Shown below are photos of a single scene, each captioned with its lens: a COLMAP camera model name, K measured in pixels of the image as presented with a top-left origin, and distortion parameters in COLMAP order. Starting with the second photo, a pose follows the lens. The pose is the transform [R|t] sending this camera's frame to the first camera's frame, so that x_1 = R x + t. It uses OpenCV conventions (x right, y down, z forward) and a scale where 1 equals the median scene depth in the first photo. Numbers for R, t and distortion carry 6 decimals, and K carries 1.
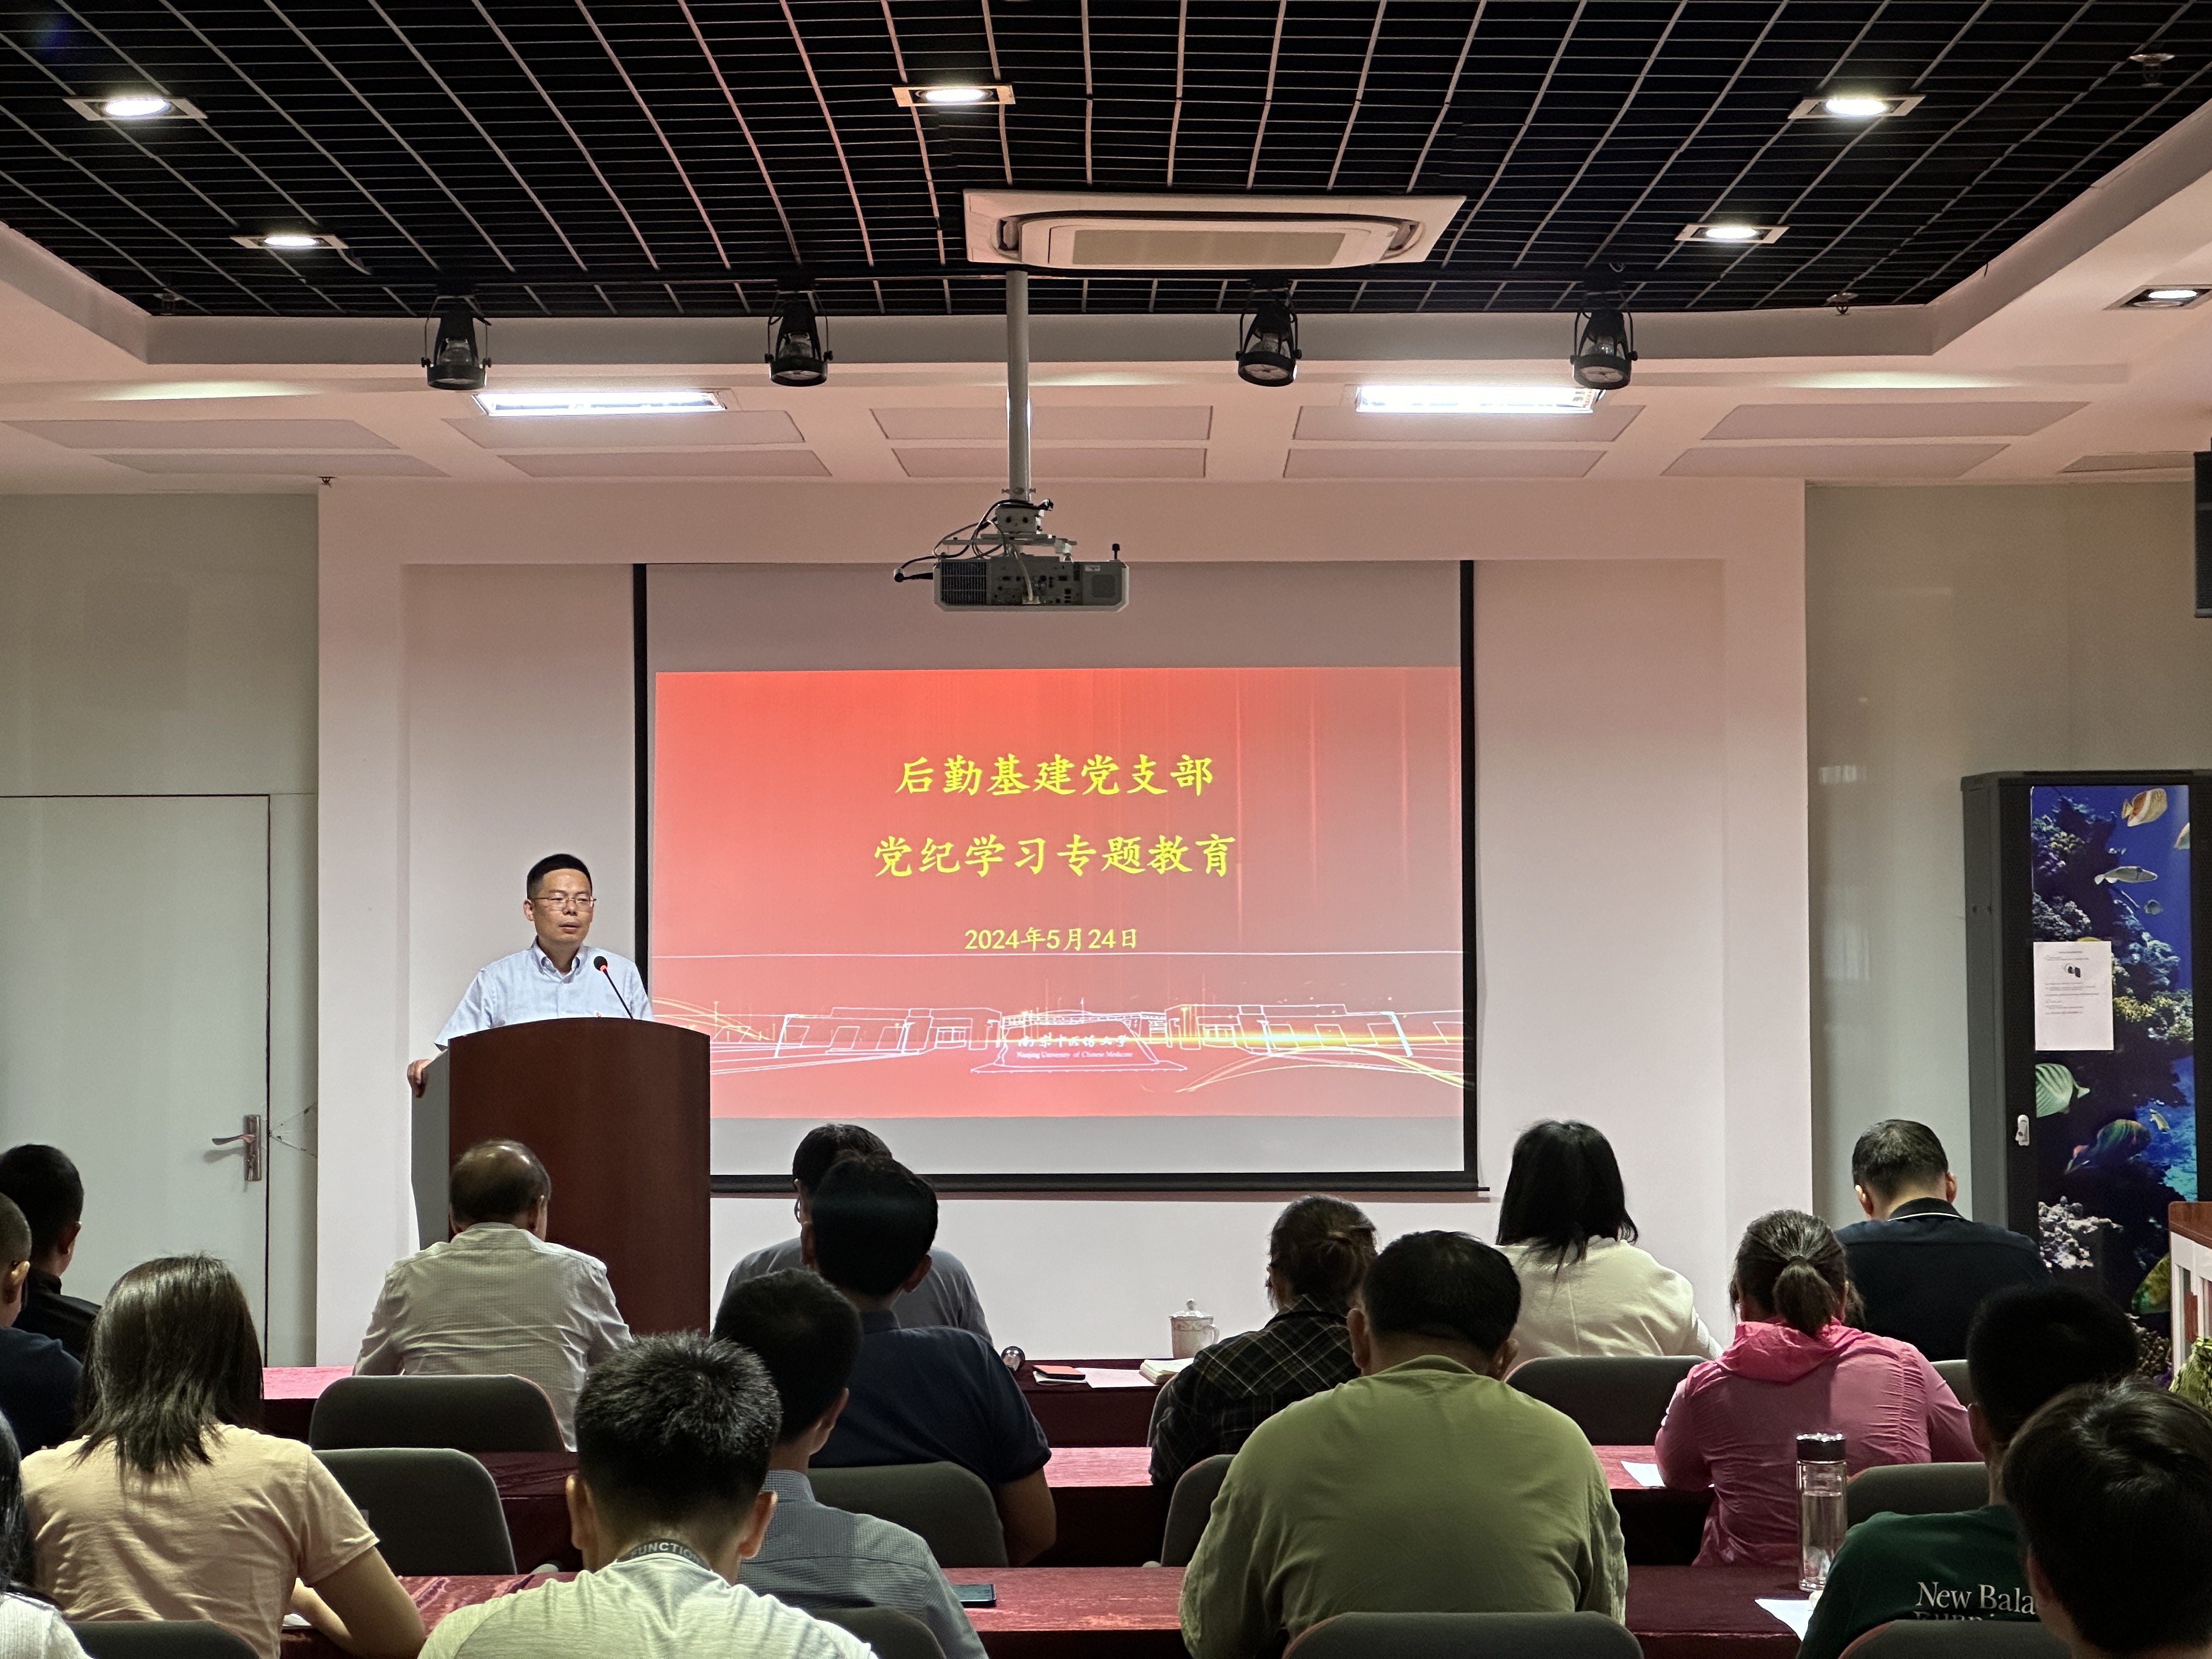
lens RADIAL K [[4982.4, 0, 1106.4], [0, 4982.4, 809.7], [0, 0, 1]] dist [0.185026, 0.000000]
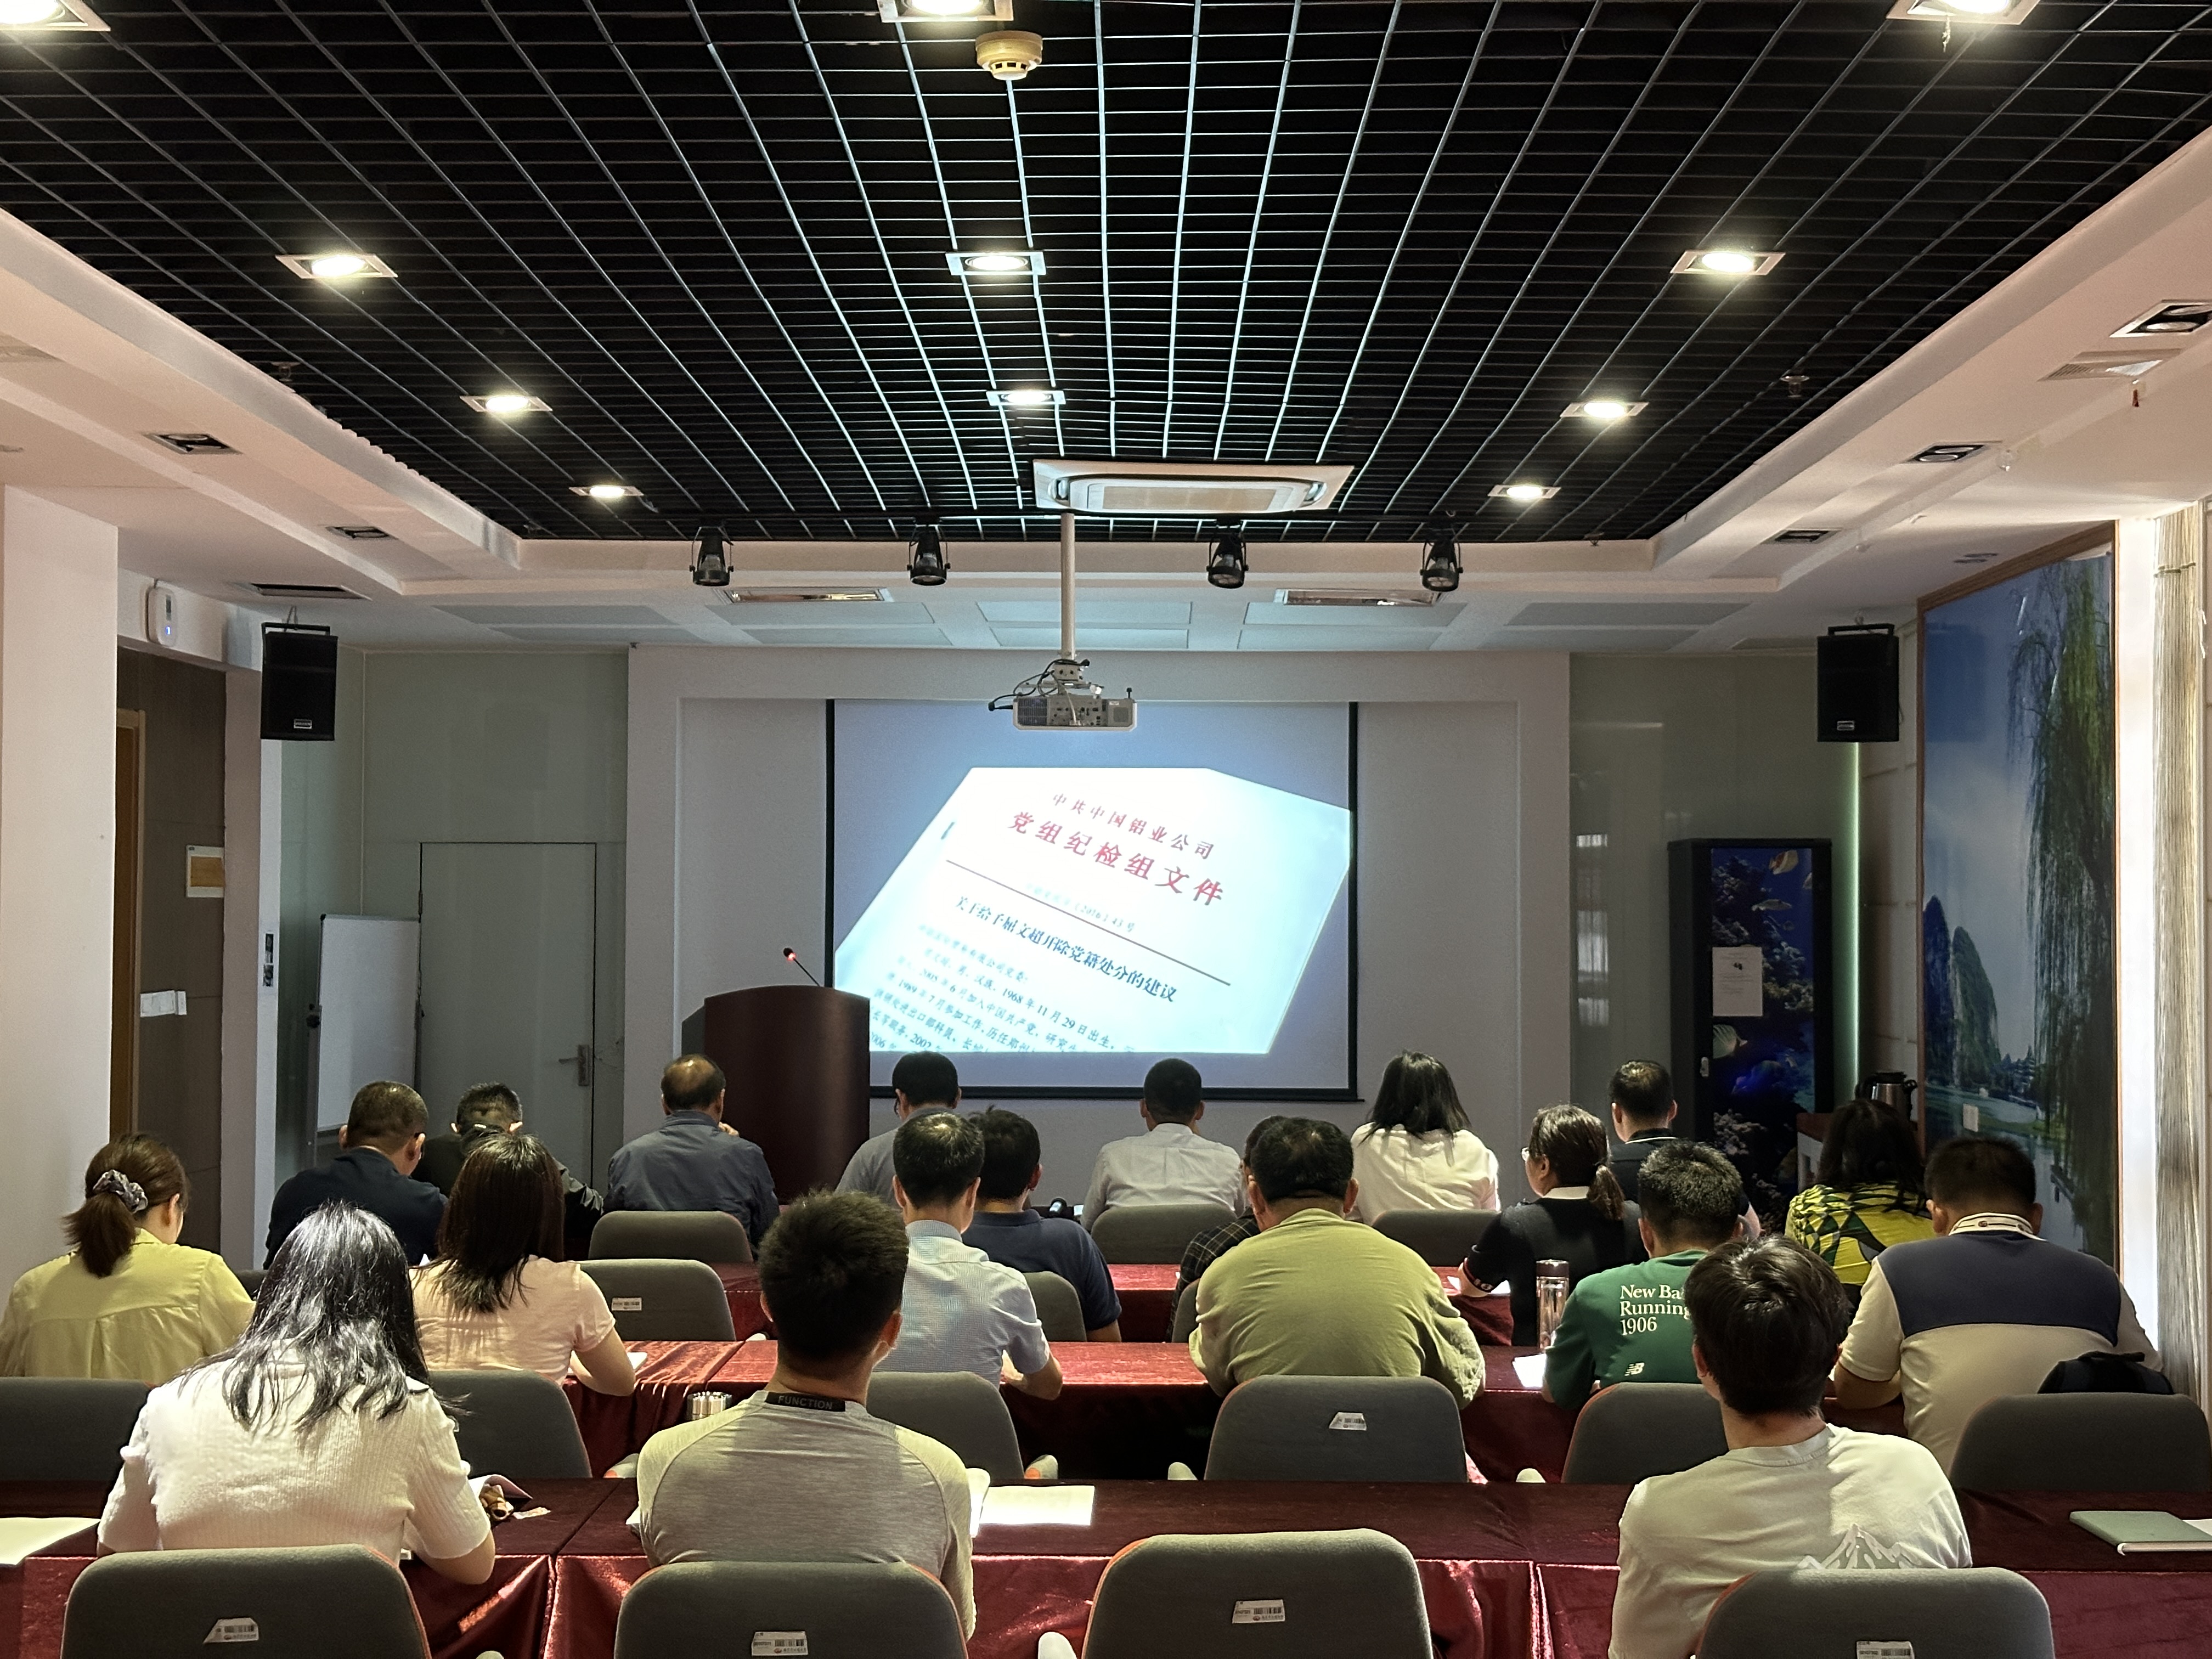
lens RADIAL K [[3088.2, 0, 1088.9], [0, 3088.2, 843.5], [0, 0, 1]] dist [0.170620, 0.000000]
pose [[0.999849, 0.009703, -0.014403, 0.003532], [-0.009779, 0.999939, -0.005186, 0.000960], [0.014352, 0.005326, 0.999883, 0.025453]]
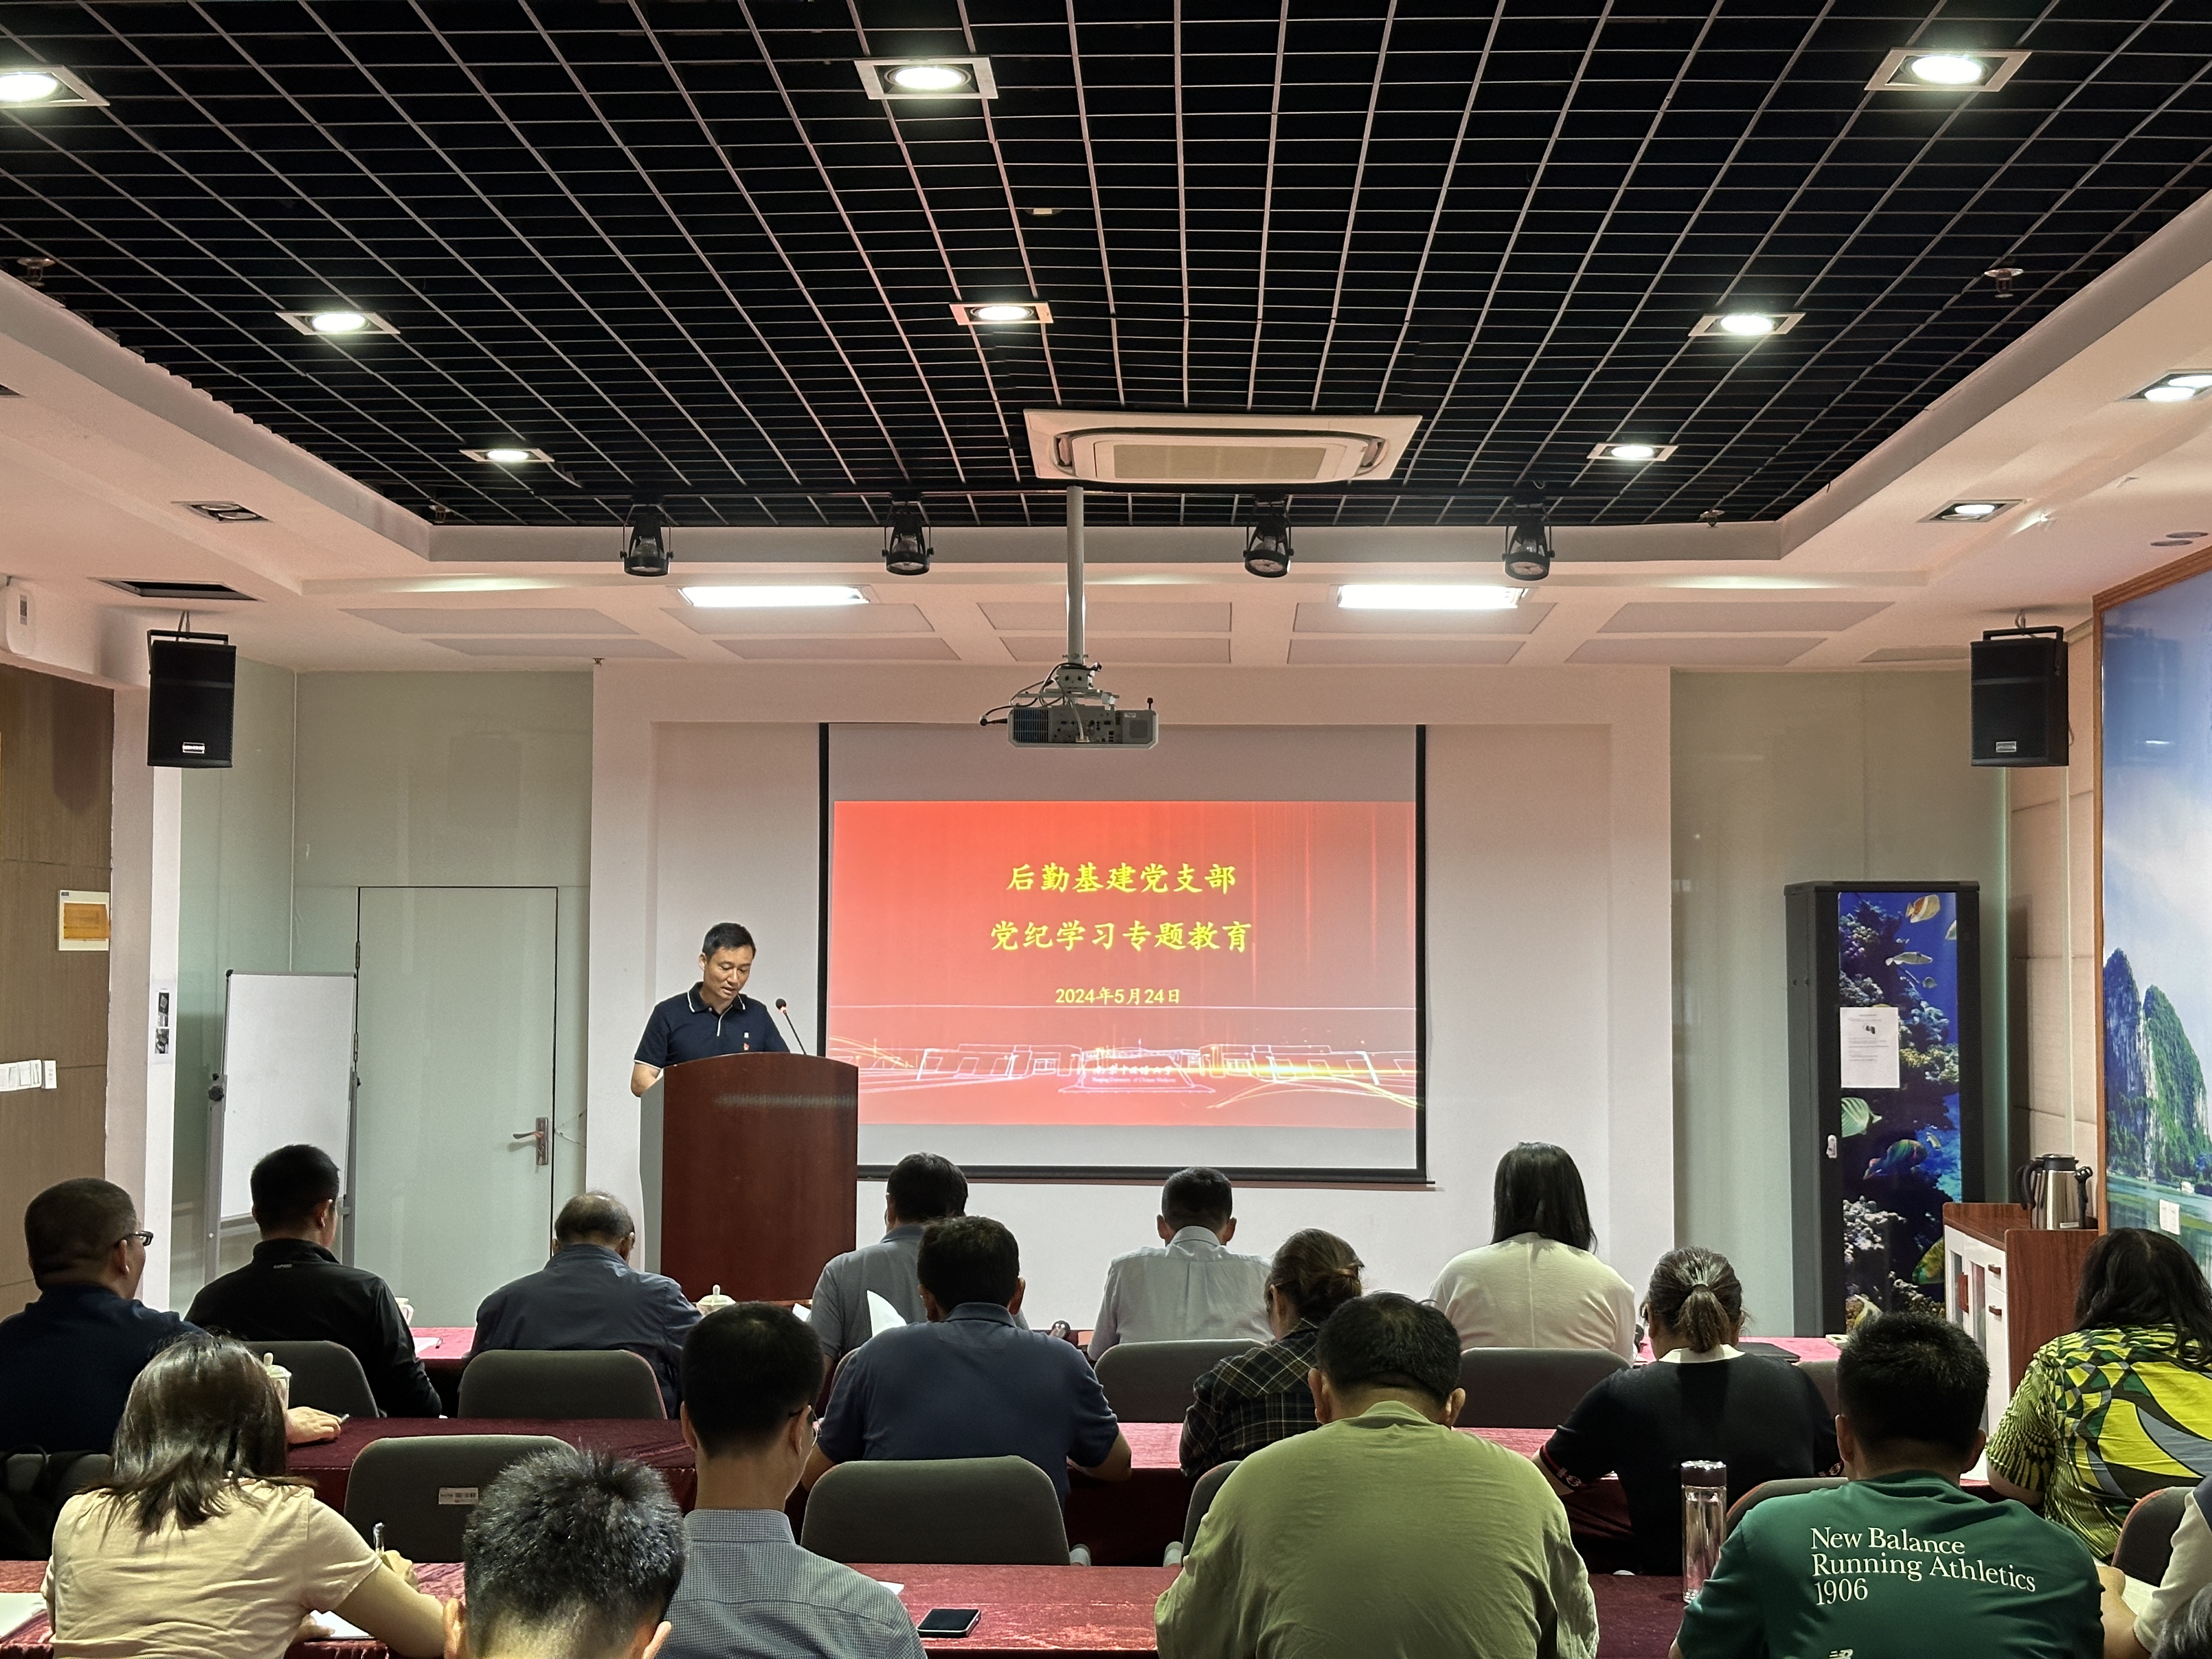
lens RADIAL K [[3088.2, 0, 1090.6], [0, 3088.2, 846.0], [0, 0, 1]] dist [0.170620, 0.000000]
pose [[0.999366, 0.008490, -0.034579, 0.014412], [-0.009172, 0.999766, -0.019596, 0.001421], [0.034405, 0.019901, 0.999210, 0.190639]]
